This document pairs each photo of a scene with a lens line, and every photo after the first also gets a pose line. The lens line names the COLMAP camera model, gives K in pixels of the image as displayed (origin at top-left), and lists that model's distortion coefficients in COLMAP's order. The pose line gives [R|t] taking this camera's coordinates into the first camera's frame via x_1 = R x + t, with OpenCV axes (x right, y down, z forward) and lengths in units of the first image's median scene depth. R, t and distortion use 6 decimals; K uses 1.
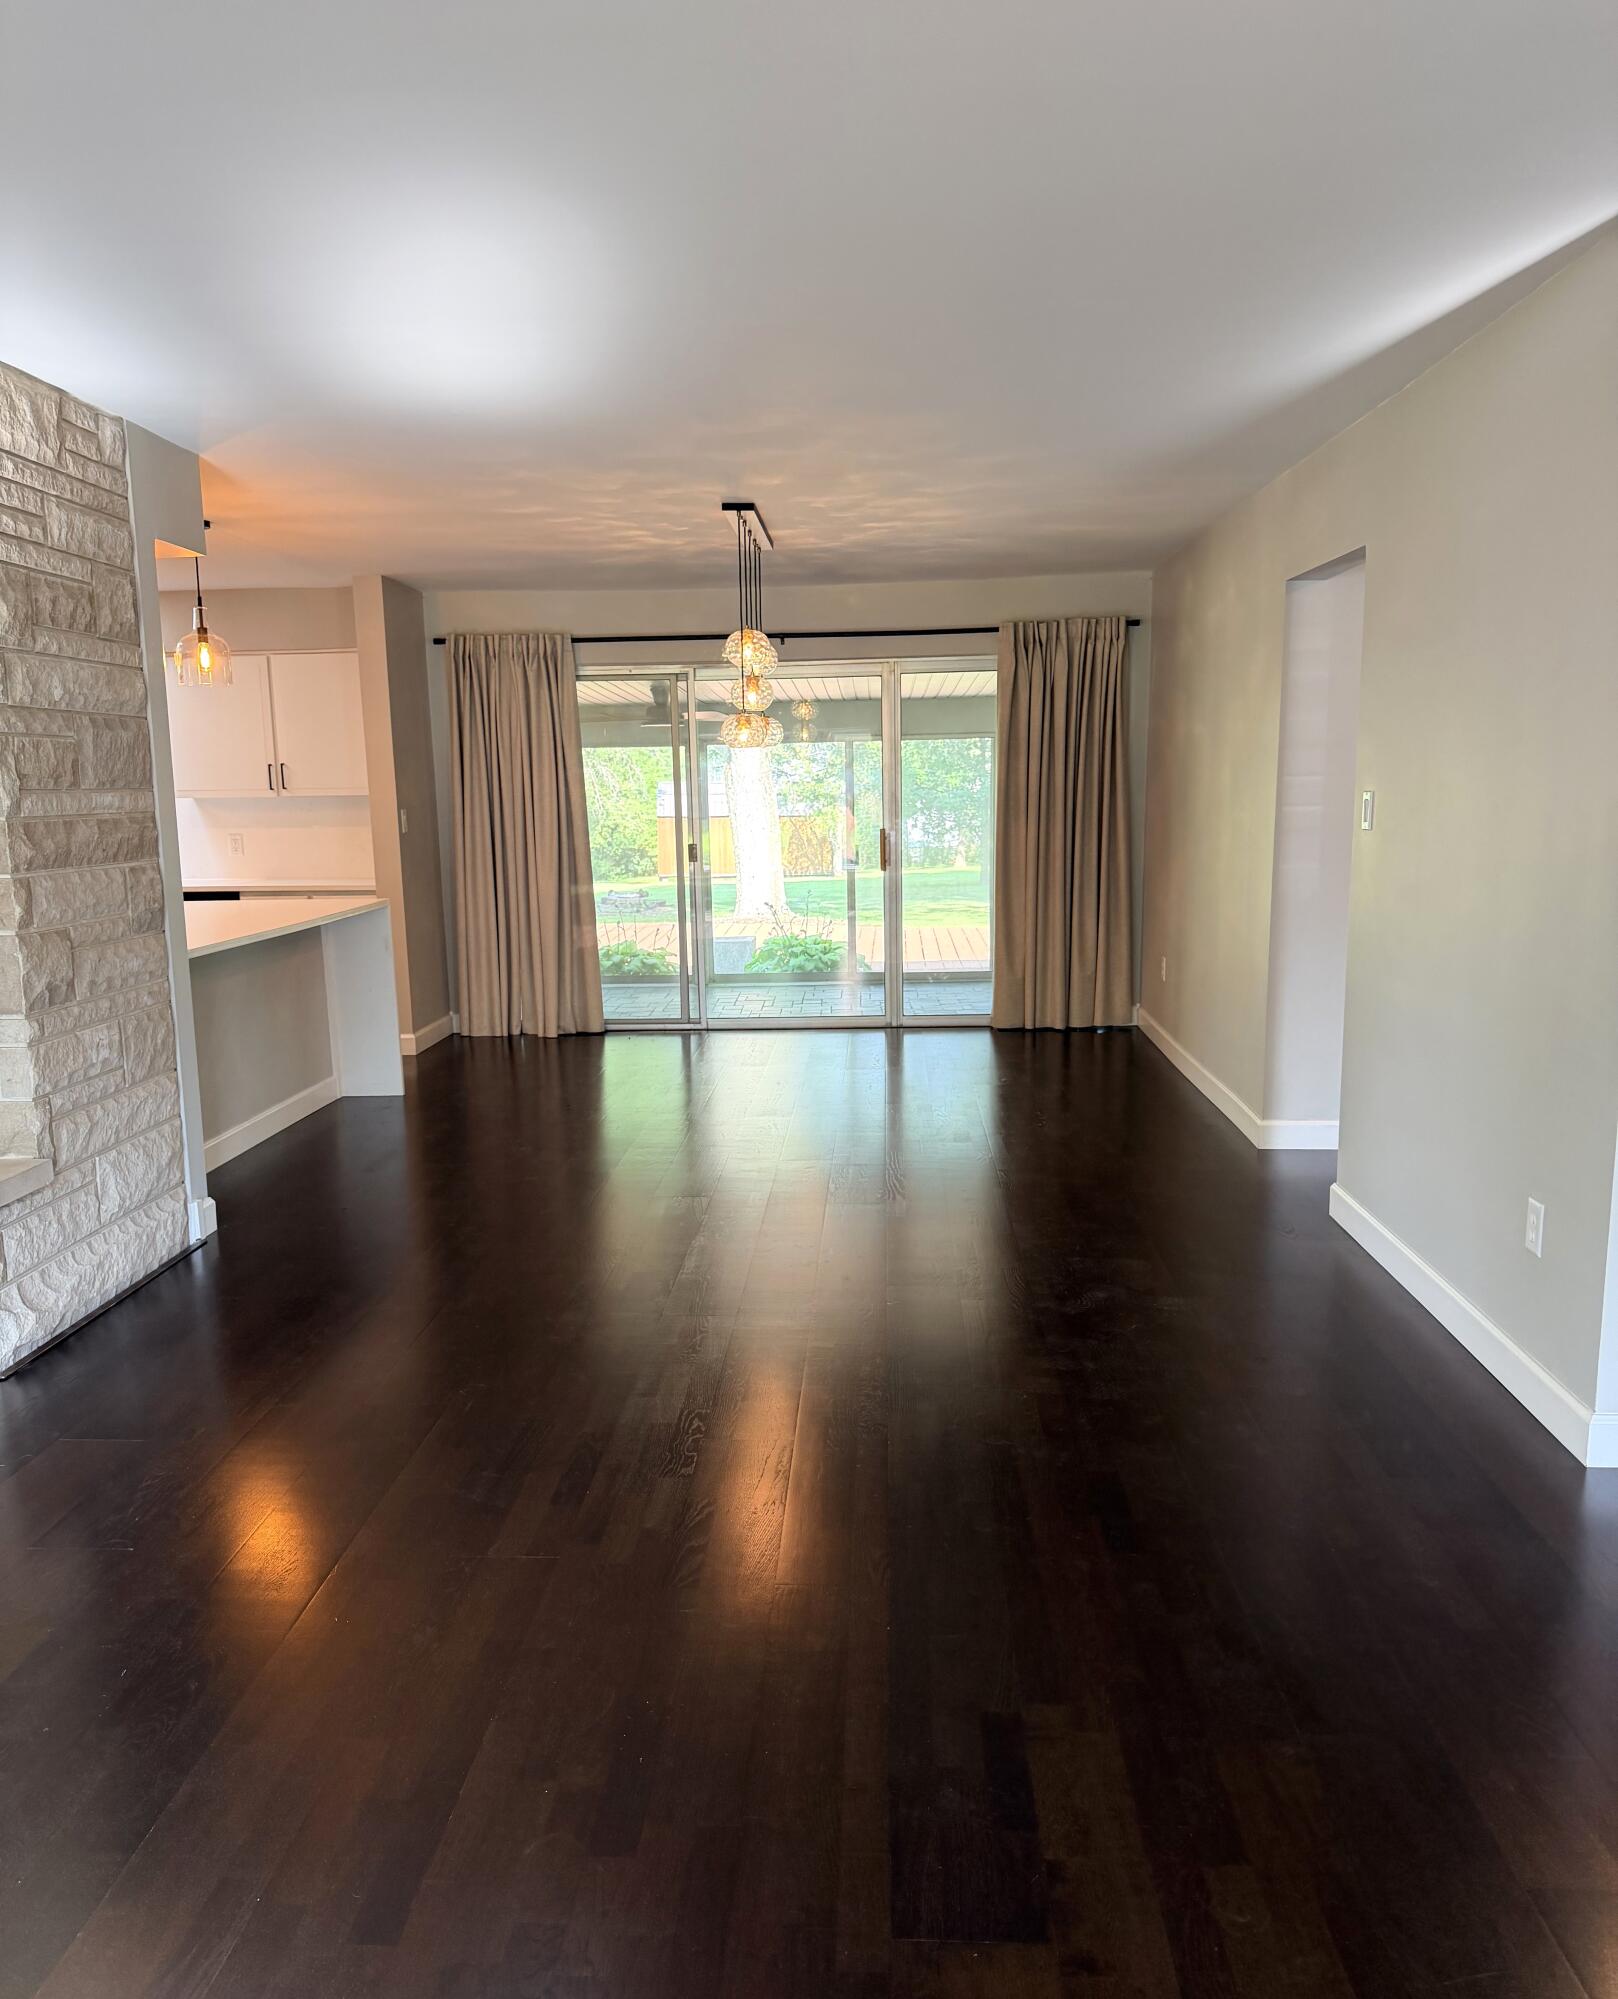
lens RADIAL K [[1493.9, 0, 850.1], [0, 1493.9, 1064.3], [0, 0, 1]] dist [-0.036861, -0.012644]
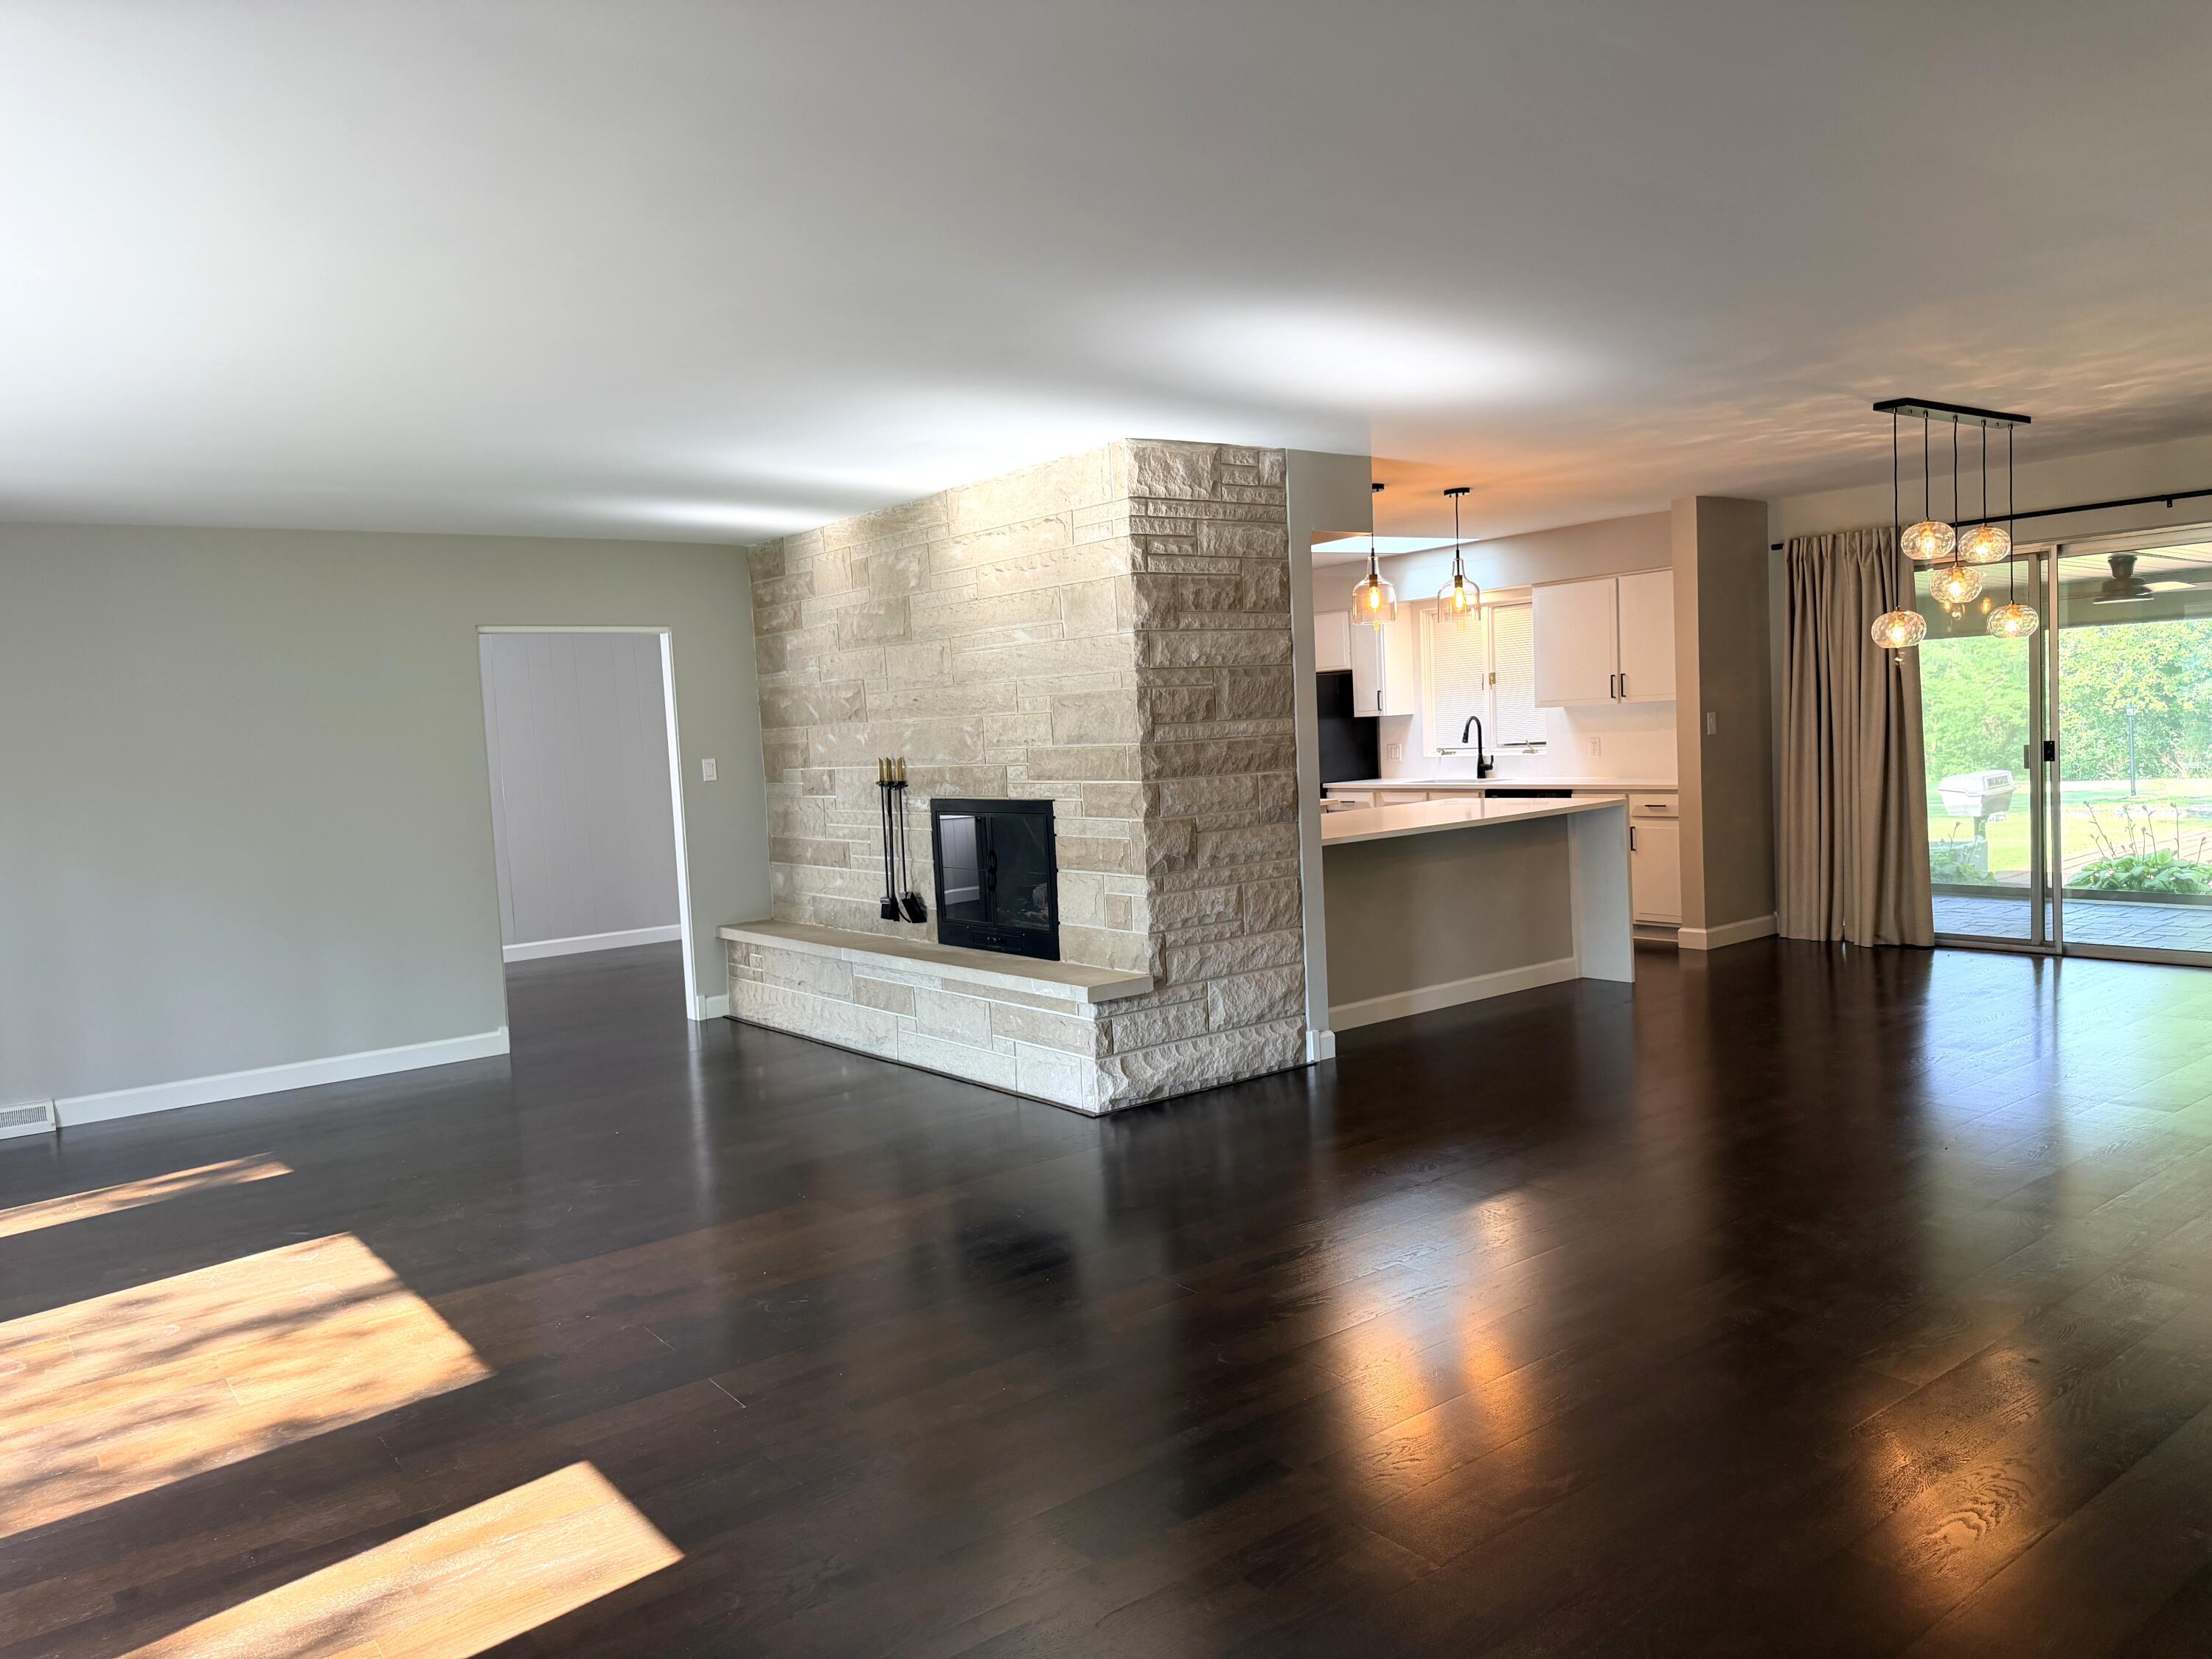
lens RADIAL K [[1561.4, 0, 1106.6], [0, 1561.4, 836.3], [0, 0, 1]] dist [-0.003011, -0.010047]
pose [[0.619260, 0.033113, -0.784487, 0.555083], [-0.096646, 0.994728, -0.034303, -0.013258], [0.779215, 0.097060, 0.619196, 0.000454]]
